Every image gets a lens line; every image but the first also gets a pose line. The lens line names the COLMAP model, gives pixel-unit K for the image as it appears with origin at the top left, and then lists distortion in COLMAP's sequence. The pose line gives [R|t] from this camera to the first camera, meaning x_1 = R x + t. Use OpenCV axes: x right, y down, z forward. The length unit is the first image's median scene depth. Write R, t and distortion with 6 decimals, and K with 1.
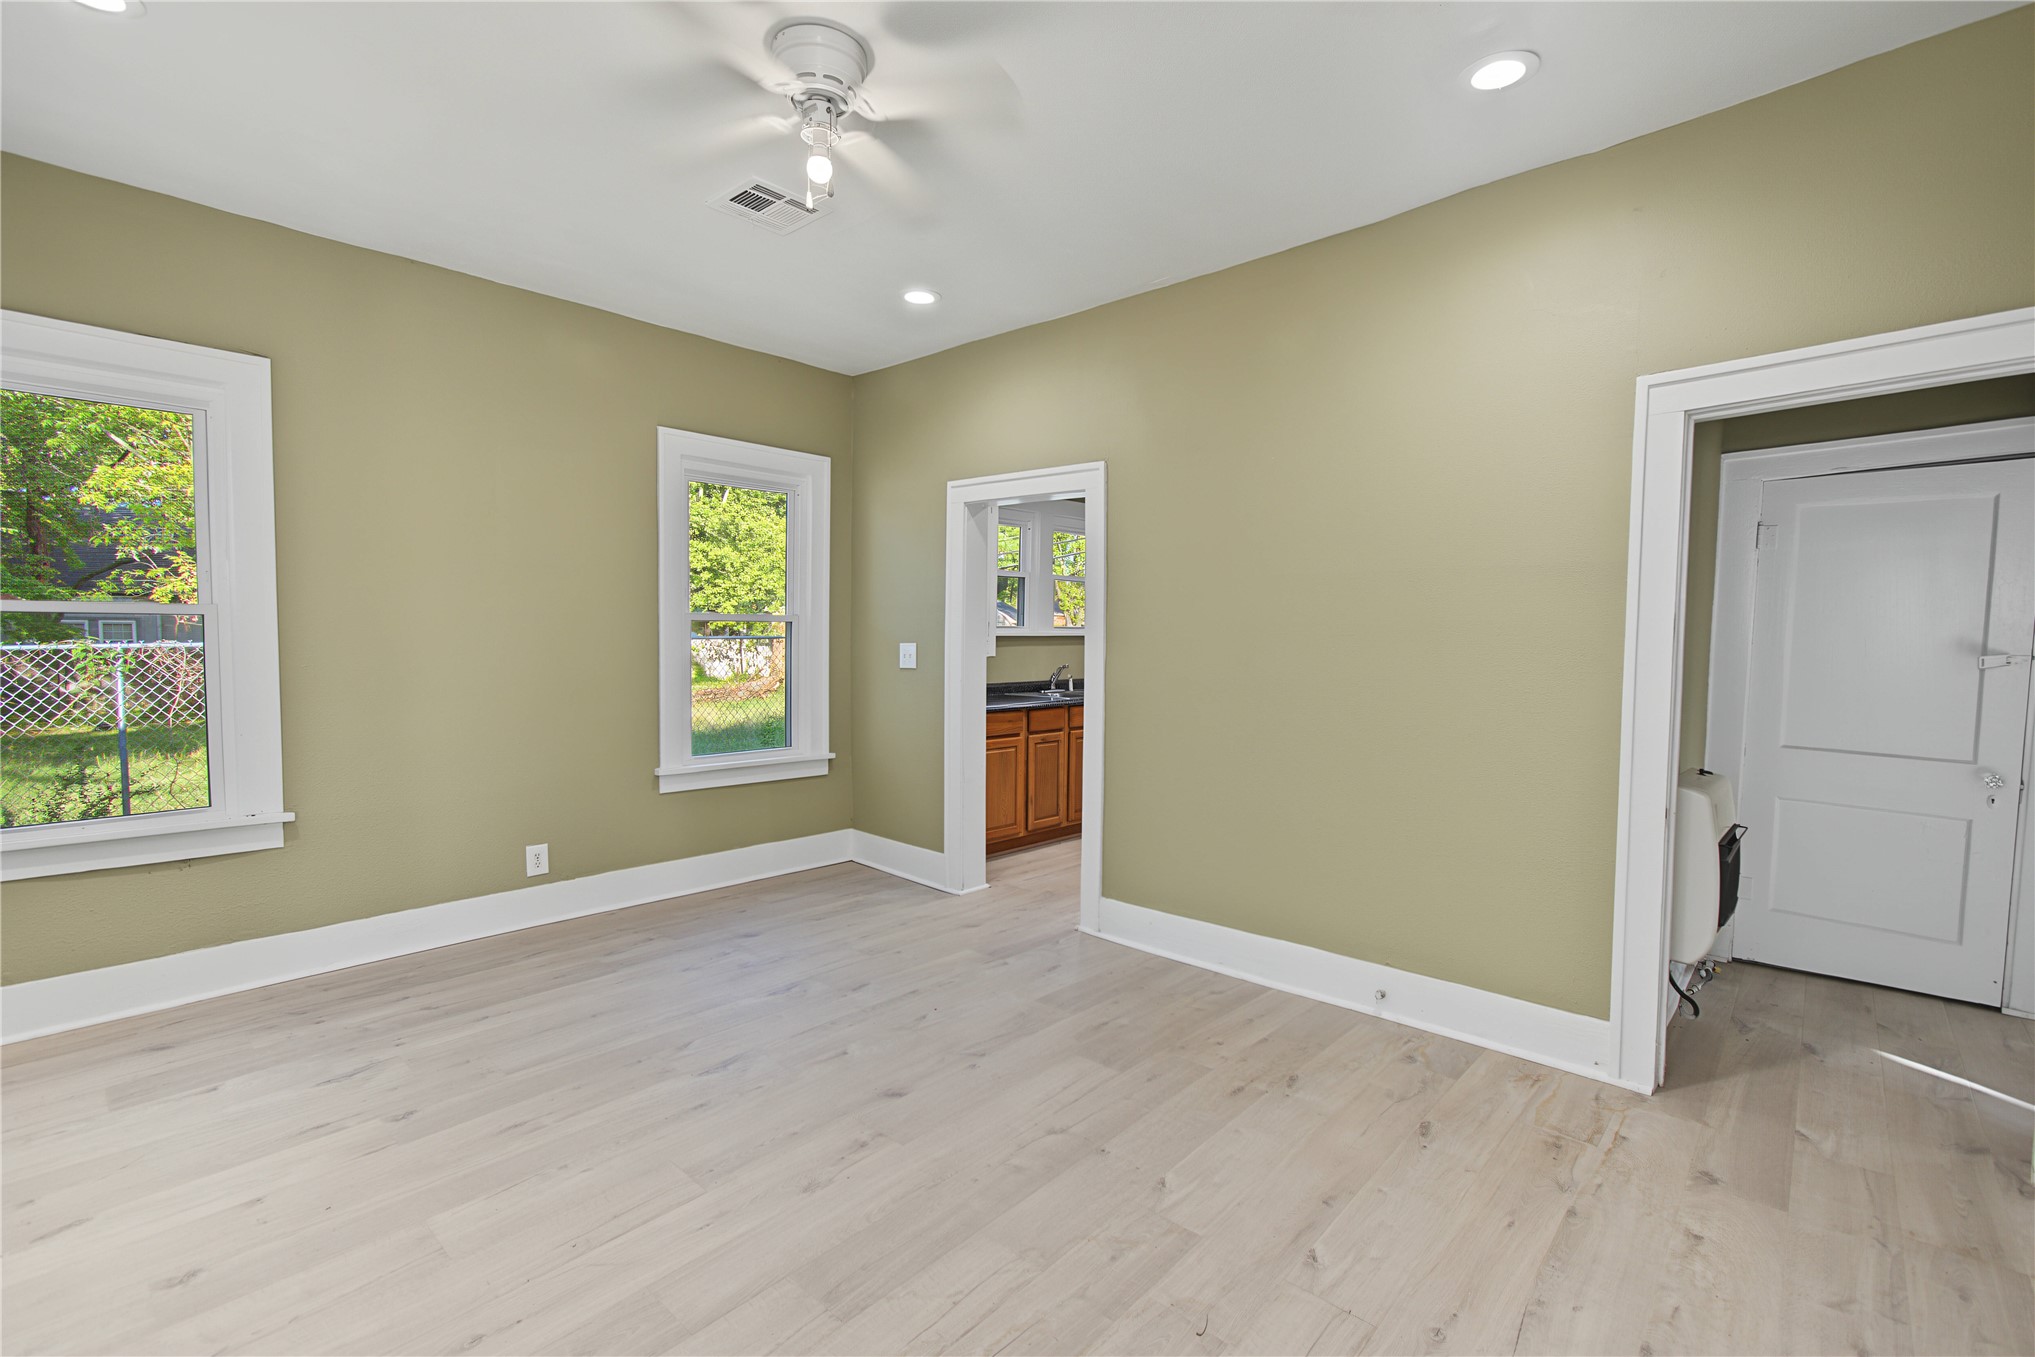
lens RADIAL K [[909.5, 0, 1023.3], [0, 909.5, 676.0], [0, 0, 1]] dist [0.008791, -0.000664]
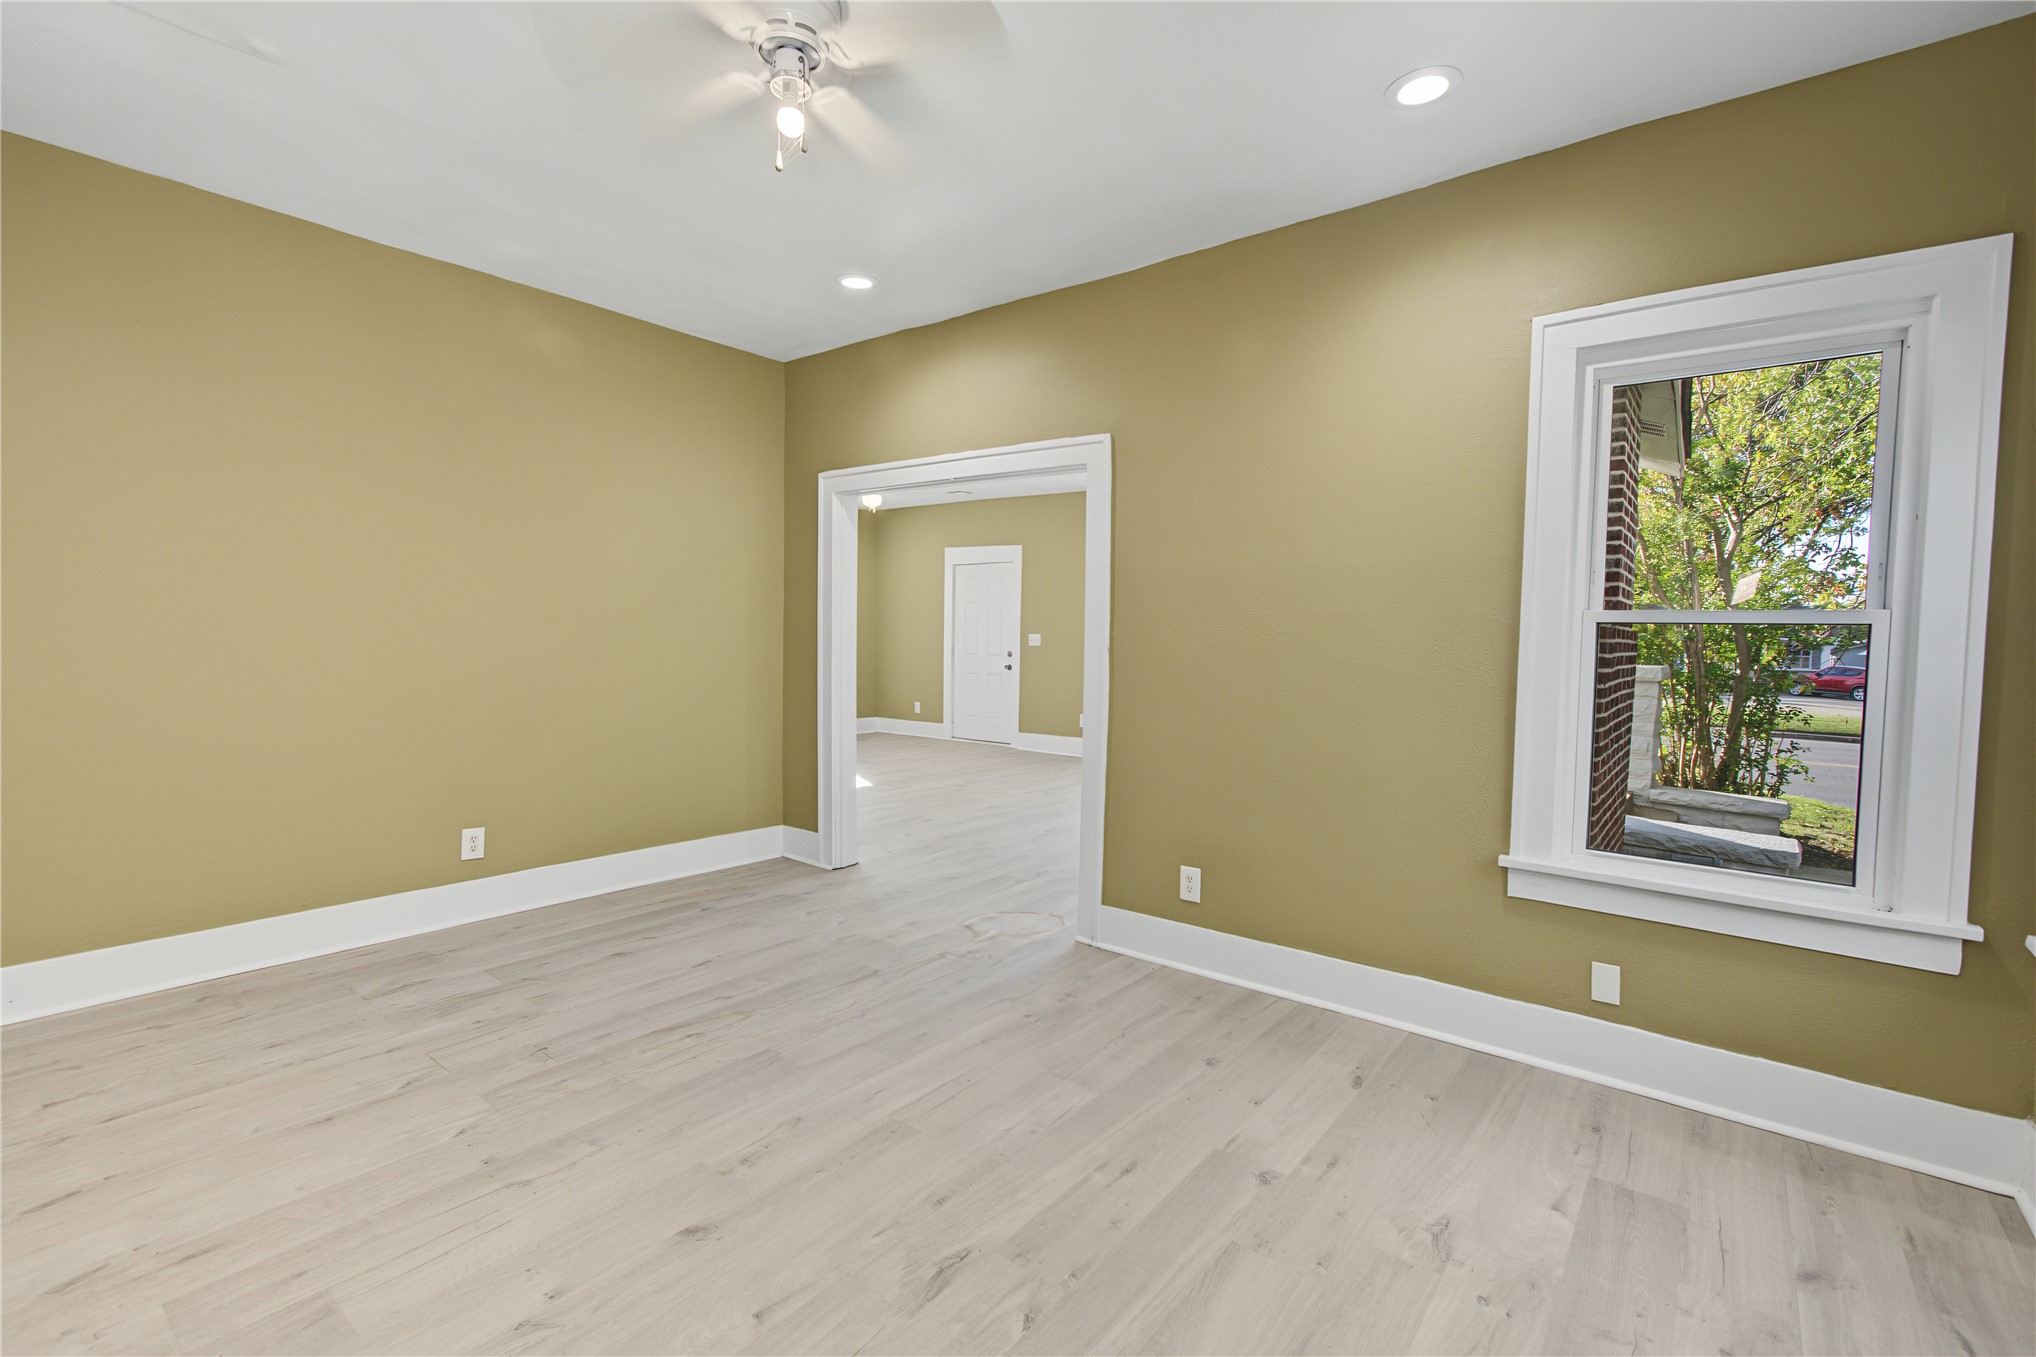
lens RADIAL K [[909.9, 0, 1023.8], [0, 909.9, 676.0], [0, 0, 1]] dist [0.008791, -0.000664]
pose [[-0.997234, -0.020090, -0.071557, -0.395230], [-0.026920, 0.995036, 0.095803, -0.091227], [0.069277, 0.097464, -0.992825, 1.951412]]
